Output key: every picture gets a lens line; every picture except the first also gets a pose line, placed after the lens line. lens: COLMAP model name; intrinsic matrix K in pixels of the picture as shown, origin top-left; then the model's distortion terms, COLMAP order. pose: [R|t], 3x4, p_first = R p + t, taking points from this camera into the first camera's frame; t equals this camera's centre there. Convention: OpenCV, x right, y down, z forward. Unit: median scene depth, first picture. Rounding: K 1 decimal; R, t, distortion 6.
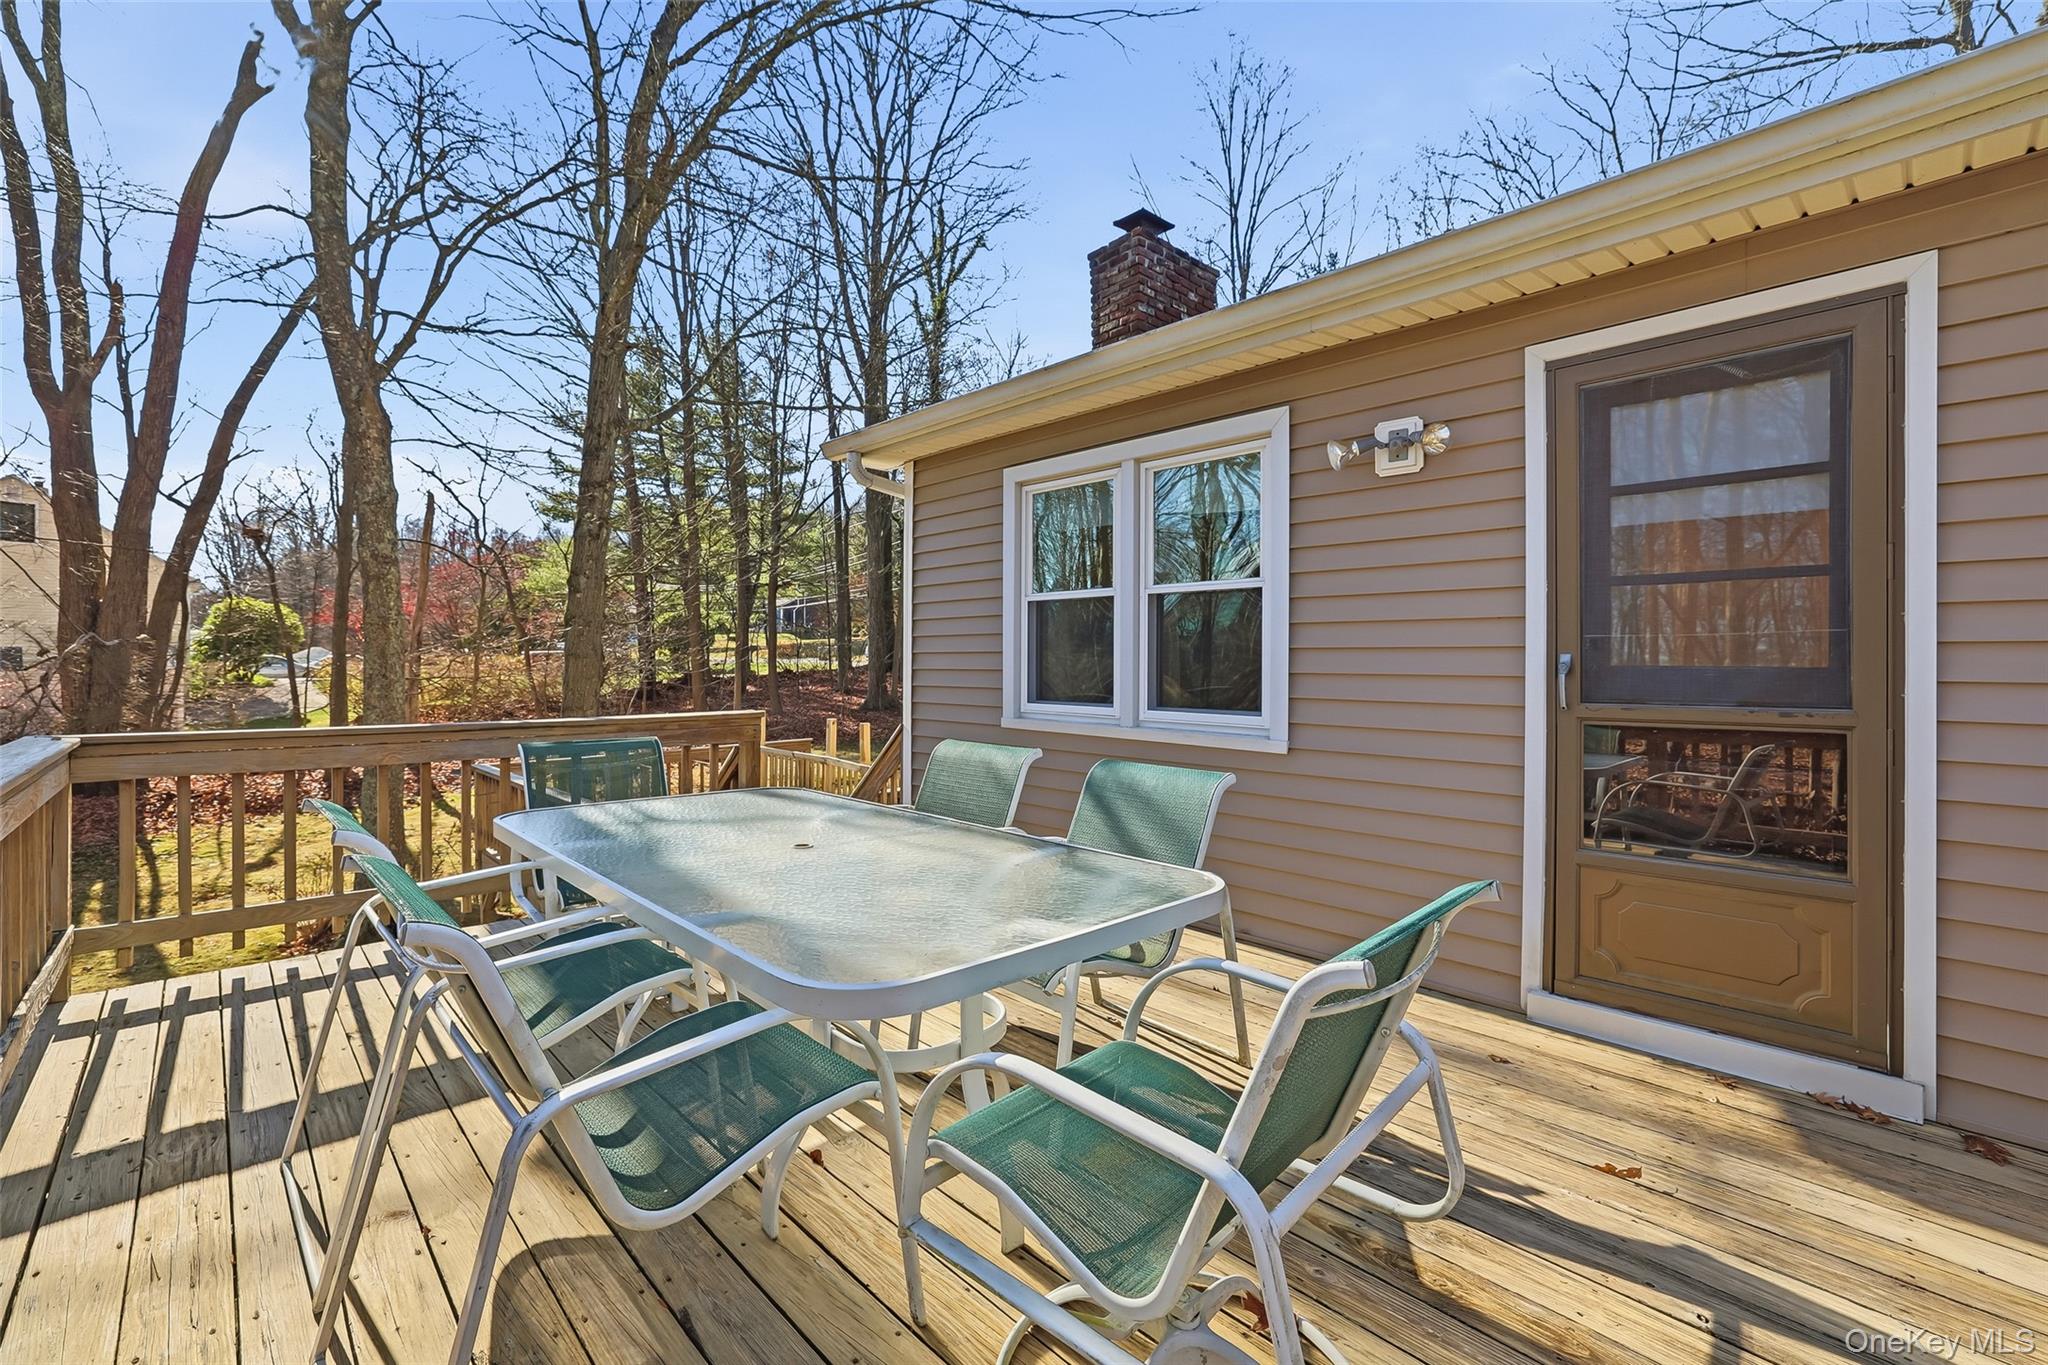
lens RADIAL K [[879.9, 0, 1011.5], [0, 879.9, 662.5], [0, 0, 1]] dist [-0.030037, 0.012742]
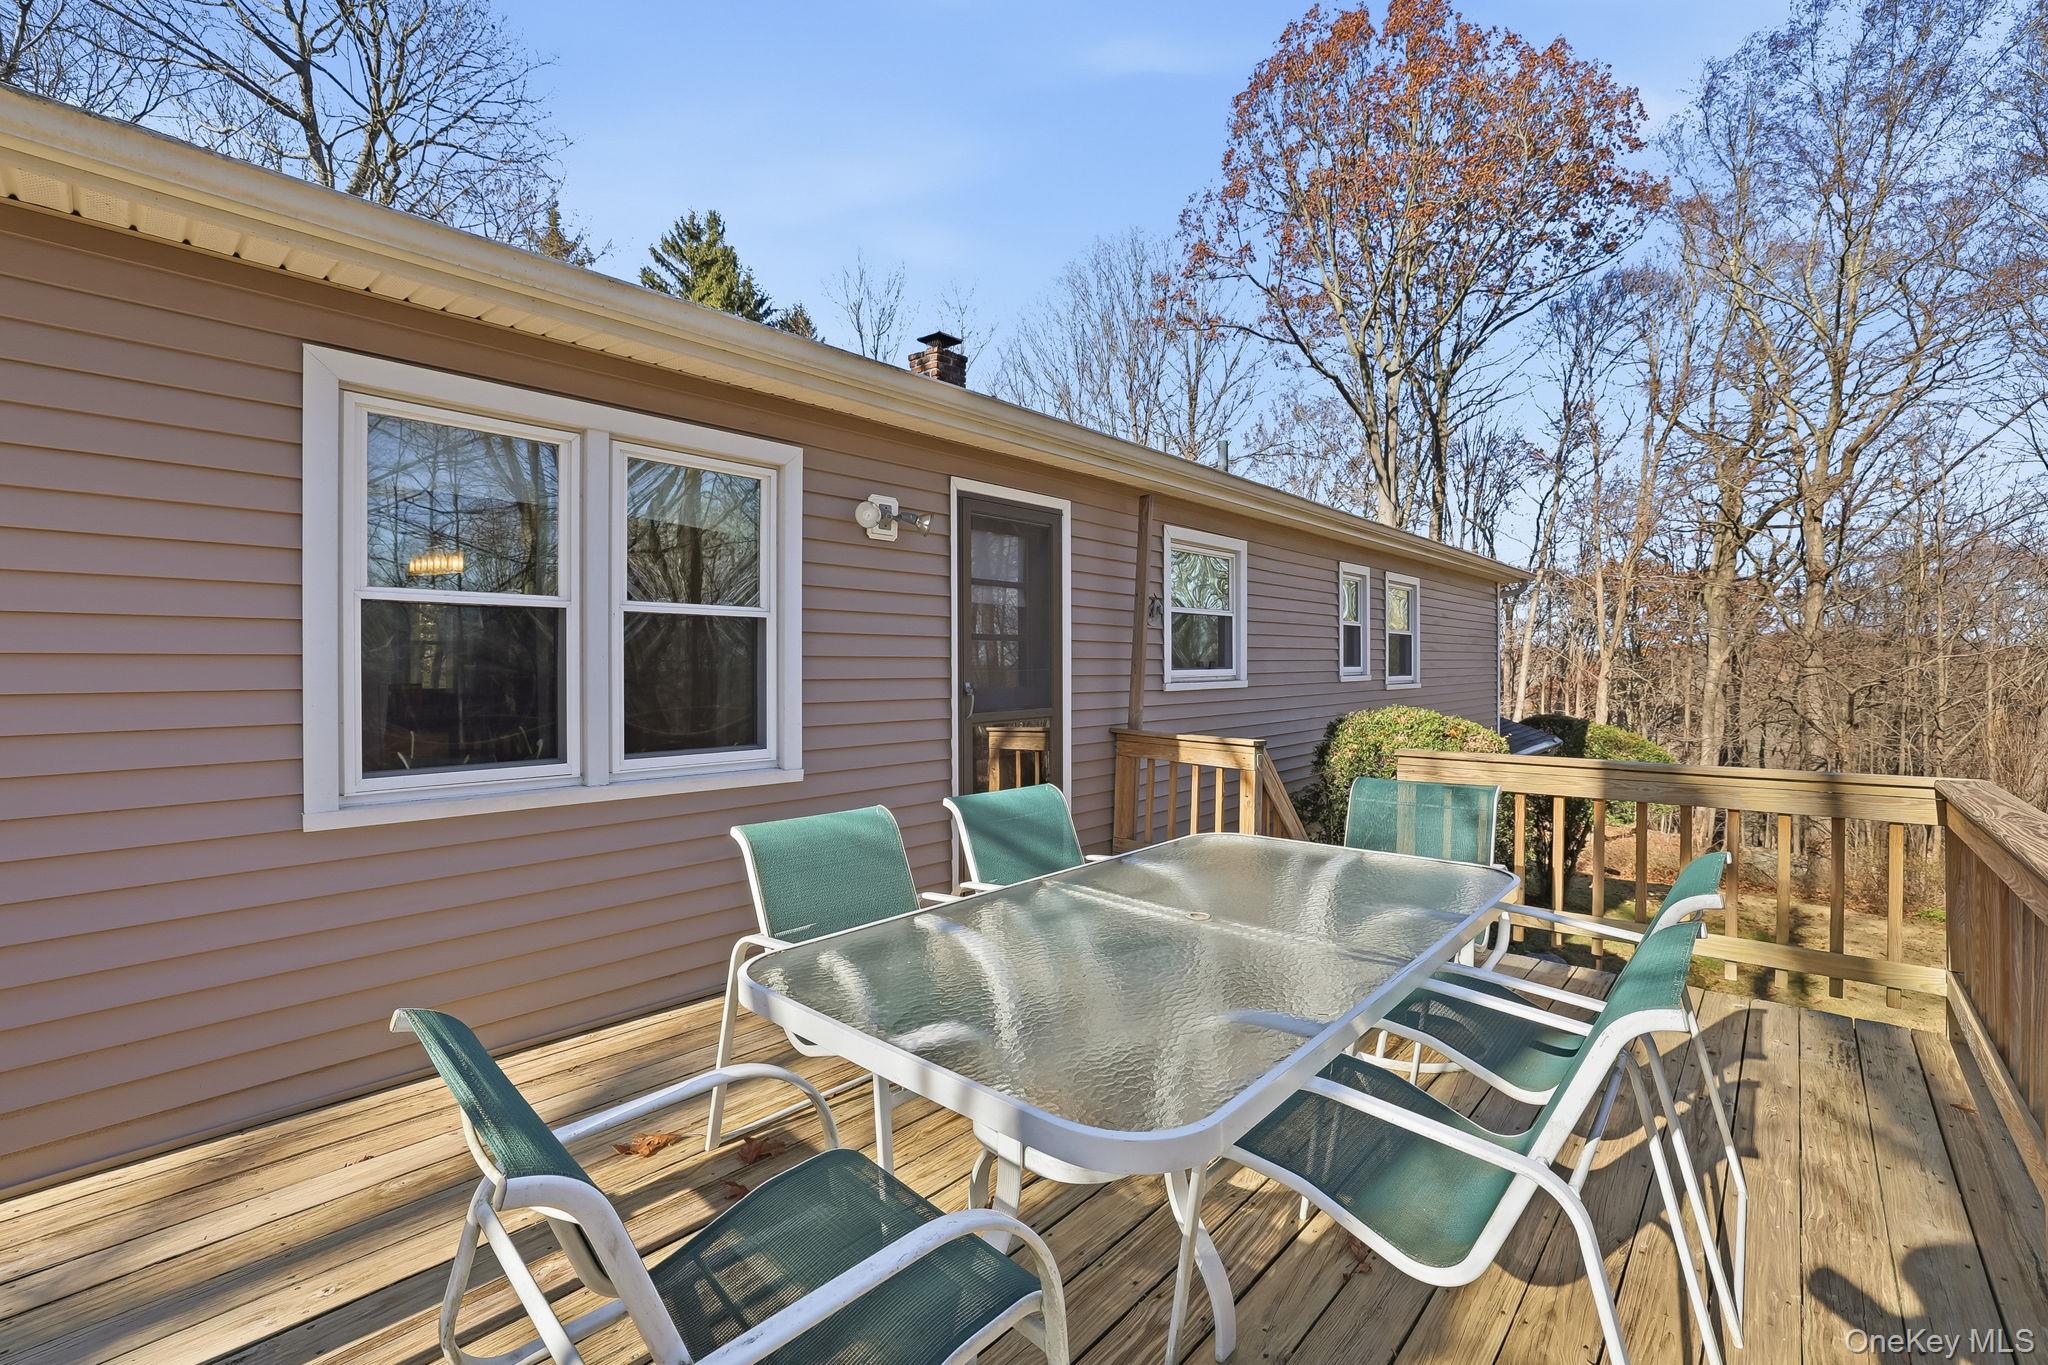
lens RADIAL K [[879.9, 0, 1011.5], [0, 879.9, 662.5], [0, 0, 1]] dist [-0.030037, 0.012742]
pose [[-0.079229, 0.008824, 0.996817, -0.747210], [0.012731, 0.999888, -0.007839, -0.024492], [-0.996775, 0.012070, -0.079332, 0.833673]]
